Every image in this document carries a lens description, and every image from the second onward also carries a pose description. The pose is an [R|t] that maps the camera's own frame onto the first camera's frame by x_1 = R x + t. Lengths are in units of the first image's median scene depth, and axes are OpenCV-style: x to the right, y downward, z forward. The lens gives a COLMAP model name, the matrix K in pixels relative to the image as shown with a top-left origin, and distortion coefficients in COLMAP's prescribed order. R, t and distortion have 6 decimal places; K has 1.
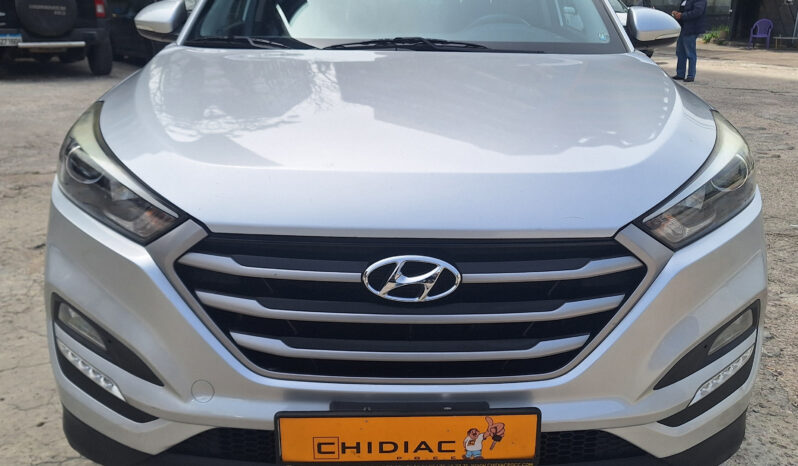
lens RADIAL K [[531.9, 0, 399.0], [0, 531.9, 233.0], [0, 0, 1]] dist [0.003948, -0.000124]
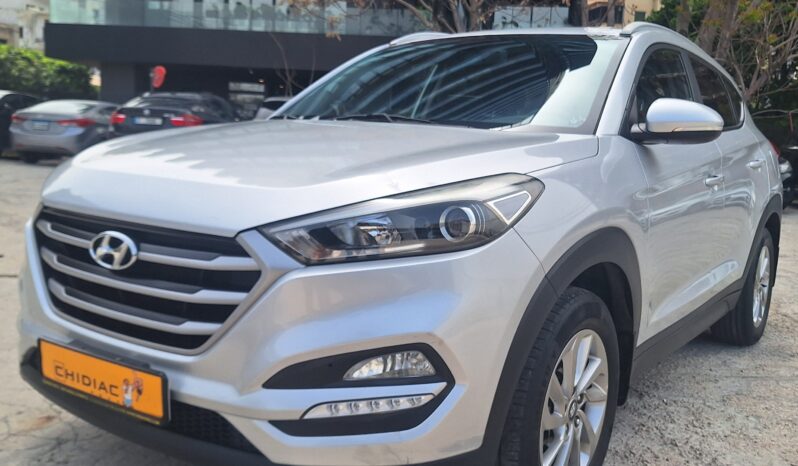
lens RADIAL K [[531.9, 0, 399.0], [0, 531.9, 233.0], [0, 0, 1]] dist [0.003948, -0.000124]
pose [[0.889467, 0.111751, -0.443126, 1.197802], [-0.179798, 0.977016, -0.114508, 0.063923], [0.420145, 0.181524, 0.889116, 0.103842]]
